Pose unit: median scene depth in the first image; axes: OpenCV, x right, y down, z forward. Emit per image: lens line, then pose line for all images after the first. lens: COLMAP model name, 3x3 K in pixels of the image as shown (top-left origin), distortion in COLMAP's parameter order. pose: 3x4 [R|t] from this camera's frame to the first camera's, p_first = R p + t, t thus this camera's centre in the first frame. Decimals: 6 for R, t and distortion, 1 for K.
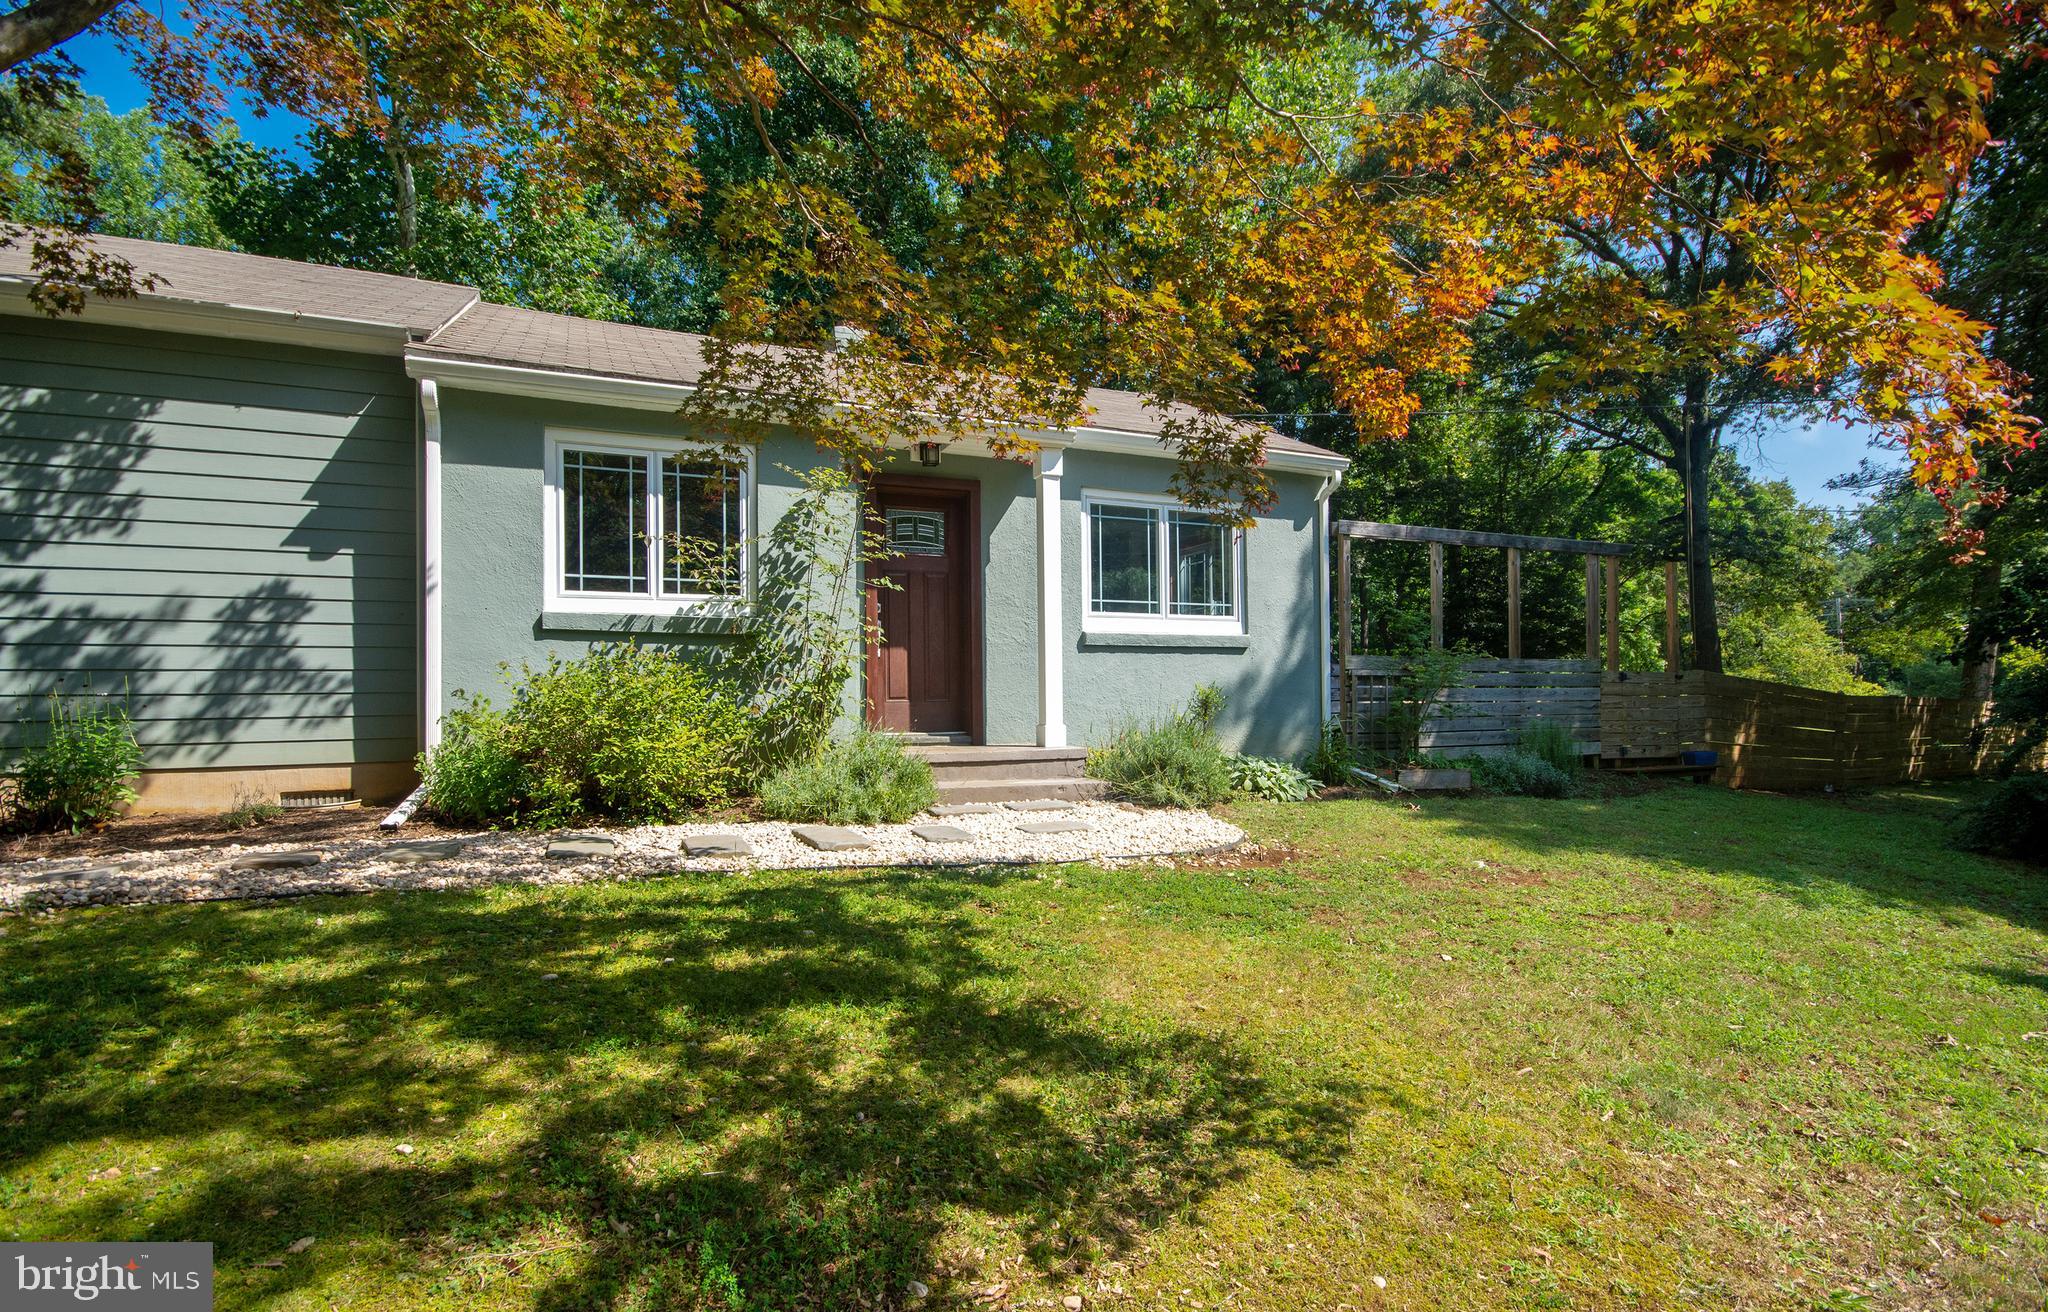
lens RADIAL K [[808.7, 0, 1024.0], [0, 808.7, 656.0], [0, 0, 1]] dist [-0.001122, 0.000014]
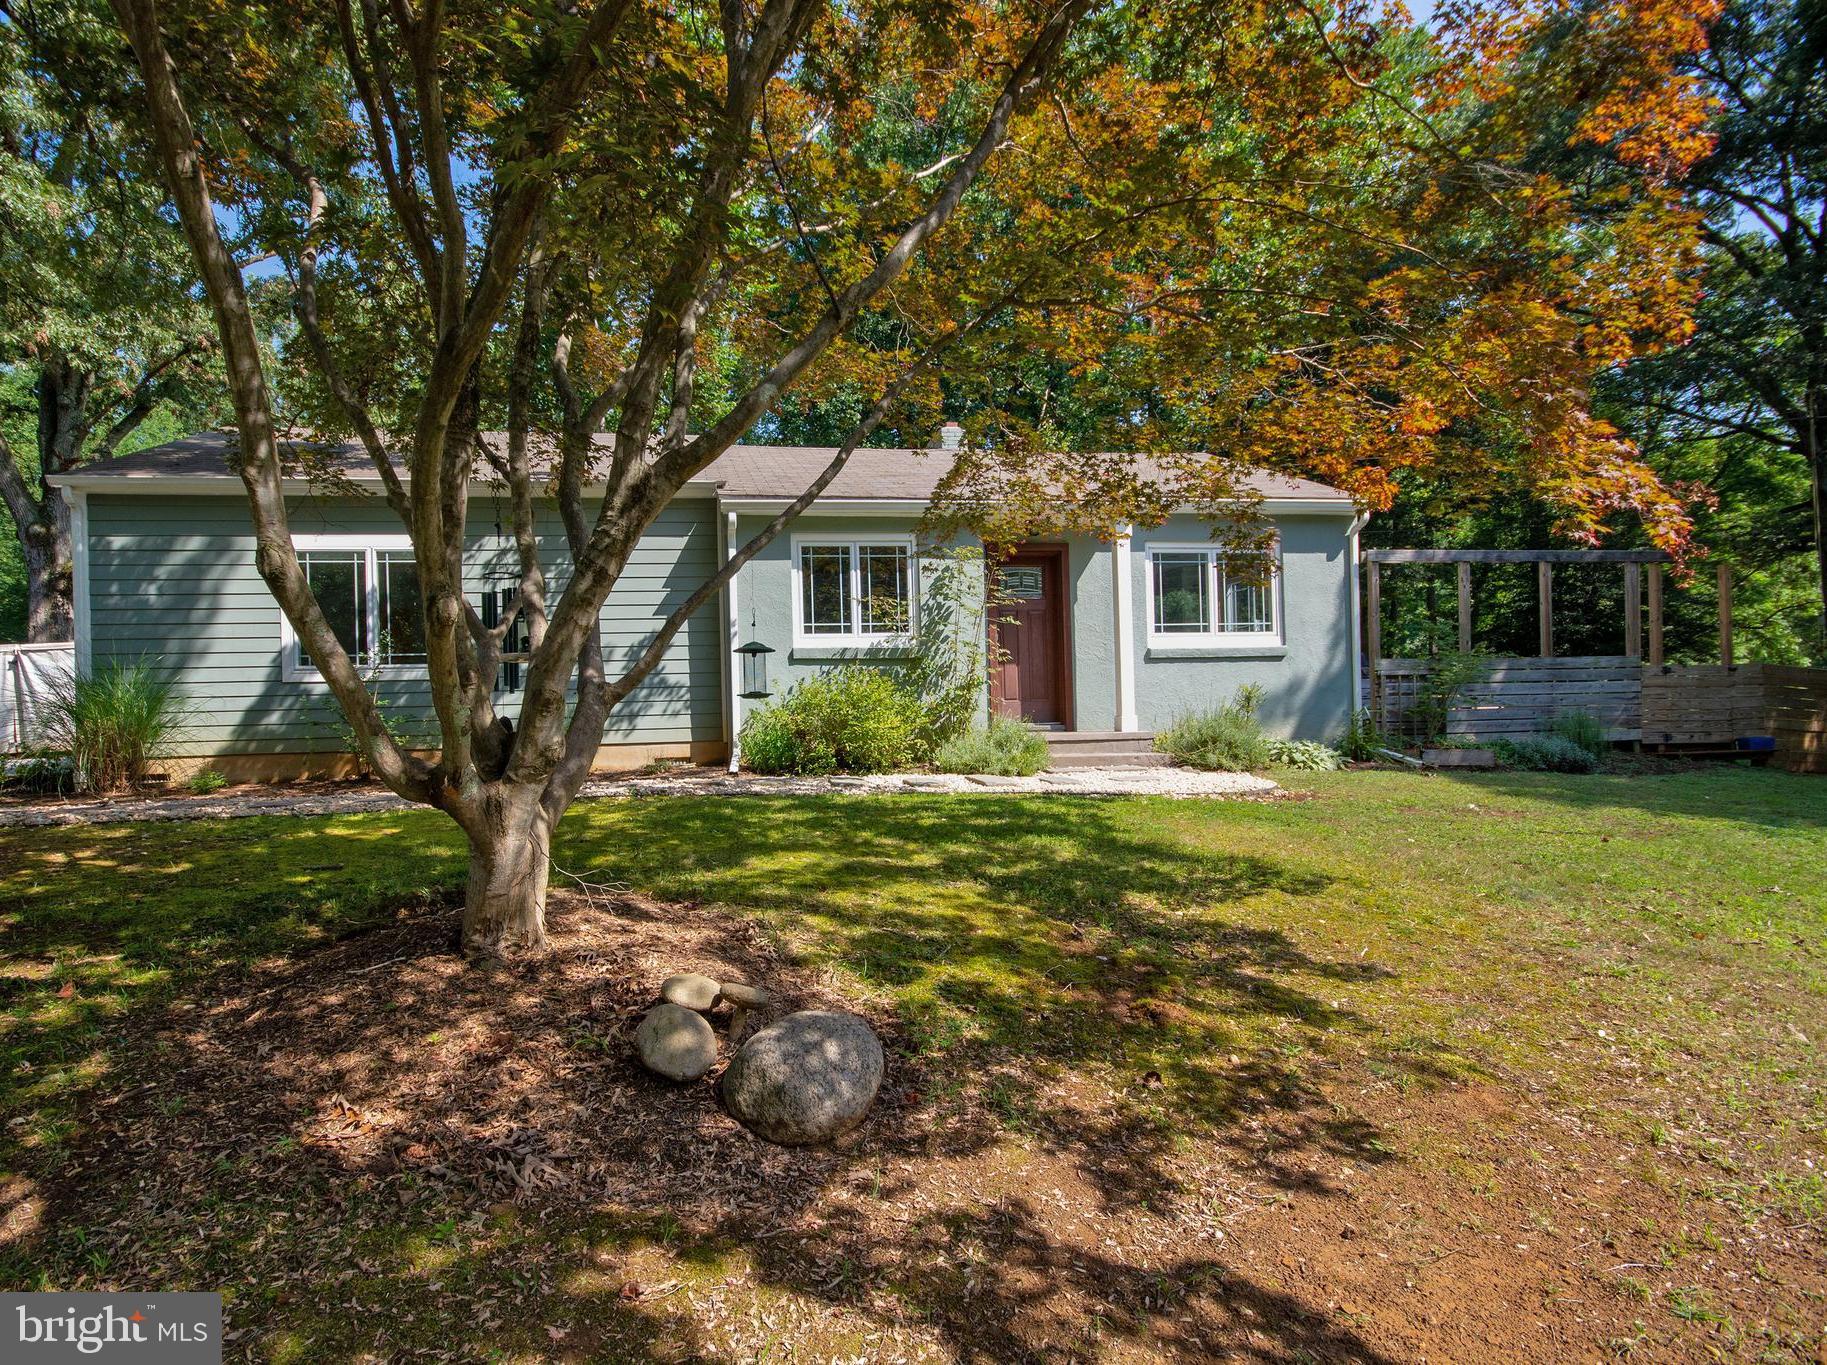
lens RADIAL K [[626.6, 0, 906.2], [0, 626.6, 691.7], [0, 0, 1]] dist [0.001988, 0.000170]
pose [[0.959665, -0.017515, -0.280599, -0.026168], [0.026205, 0.999285, 0.027248, 0.004548], [0.279921, -0.033503, 0.959438, -0.143478]]
